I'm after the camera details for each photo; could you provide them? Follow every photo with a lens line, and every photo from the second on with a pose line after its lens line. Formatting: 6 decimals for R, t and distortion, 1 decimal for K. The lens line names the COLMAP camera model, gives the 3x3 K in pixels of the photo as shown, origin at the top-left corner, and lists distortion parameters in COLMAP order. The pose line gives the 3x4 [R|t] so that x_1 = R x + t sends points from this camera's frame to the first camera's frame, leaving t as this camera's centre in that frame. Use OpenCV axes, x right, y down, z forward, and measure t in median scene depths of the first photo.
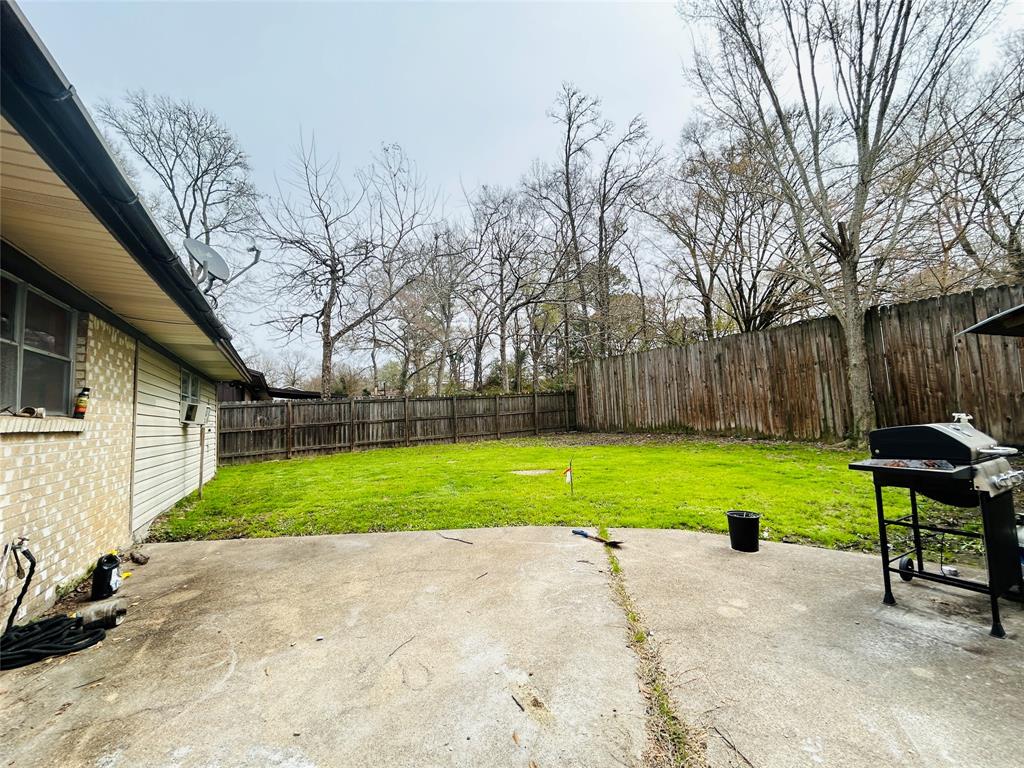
lens RADIAL K [[415.2, 0, 513.6], [0, 415.2, 383.1], [0, 0, 1]] dist [0.000255, 0.001341]
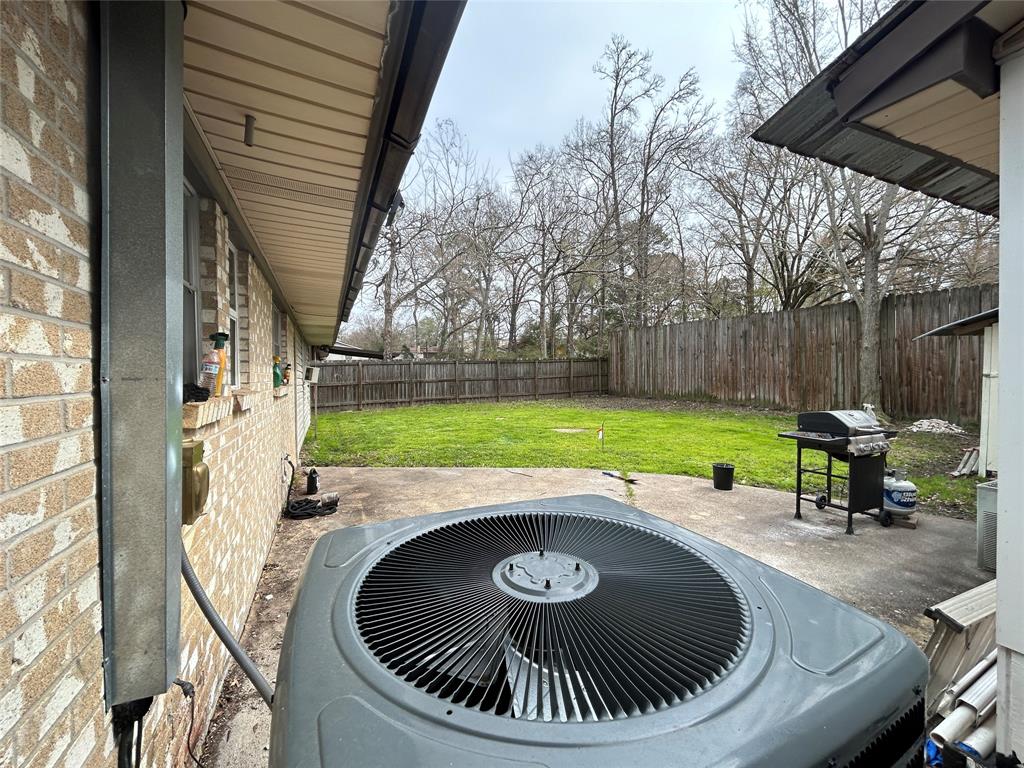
lens RADIAL K [[415.2, 0, 512.8], [0, 415.2, 383.5], [0, 0, 1]] dist [0.000255, 0.001341]
pose [[0.996482, 0.035069, -0.076114, -0.022022], [-0.027080, 0.994255, 0.103555, -0.027612], [0.079308, -0.101130, 0.991707, -0.132521]]
